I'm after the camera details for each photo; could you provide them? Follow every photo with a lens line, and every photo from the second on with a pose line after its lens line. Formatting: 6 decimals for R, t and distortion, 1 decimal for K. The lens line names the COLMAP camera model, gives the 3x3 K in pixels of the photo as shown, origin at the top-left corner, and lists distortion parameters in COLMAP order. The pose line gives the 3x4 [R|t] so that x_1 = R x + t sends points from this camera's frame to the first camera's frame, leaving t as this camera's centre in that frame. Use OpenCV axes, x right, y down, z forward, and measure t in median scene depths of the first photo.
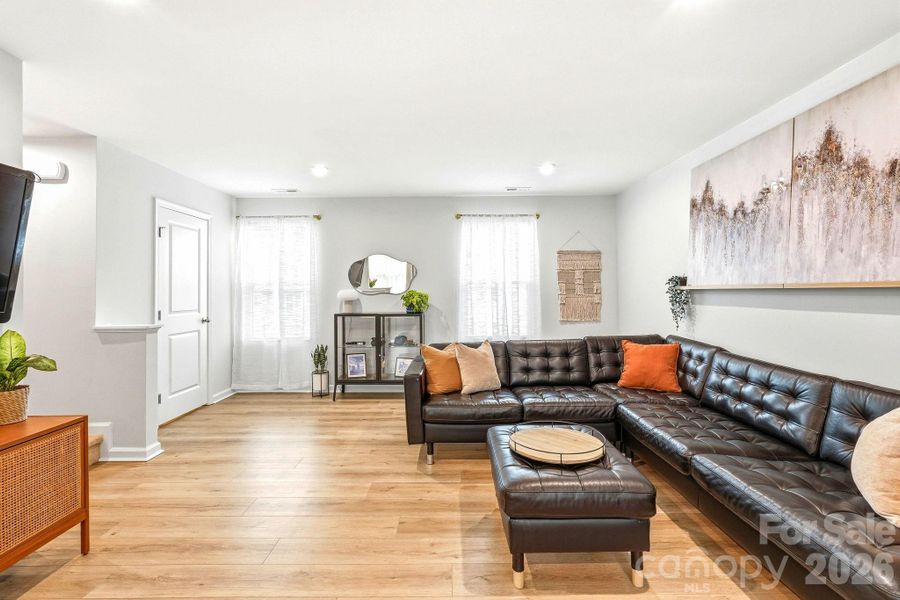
lens RADIAL K [[404.9, 0, 450.8], [0, 404.9, 290.0], [0, 0, 1]] dist [-0.005494, 0.000807]
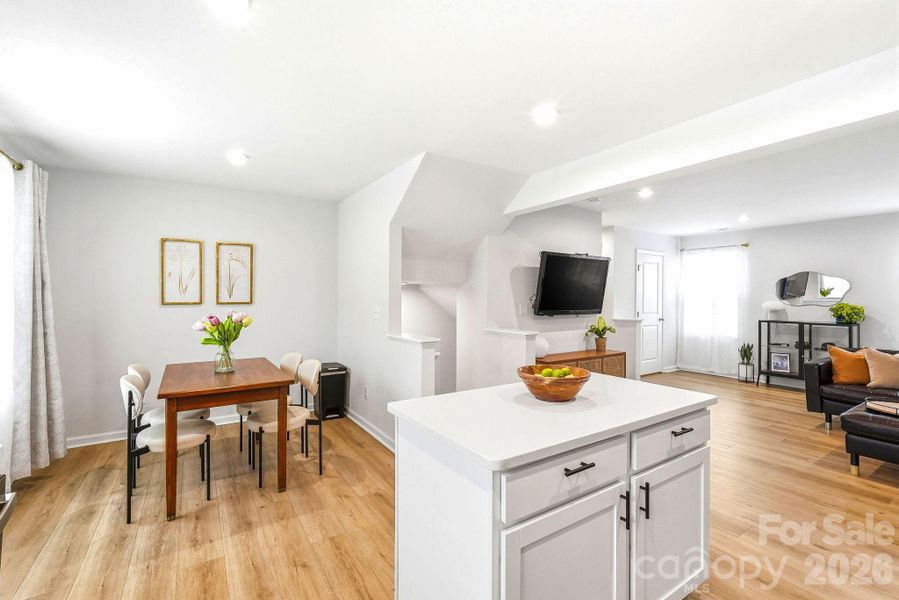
lens RADIAL K [[397.5, 0, 452.1], [0, 397.5, 296.0], [0, 0, 1]] dist [-0.001624, 0.000674]
pose [[0.550779, 0.007572, -0.834617, 0.312350], [-0.005987, 0.999969, 0.005122, -0.024783], [0.834630, 0.002175, 0.550807, -0.699339]]
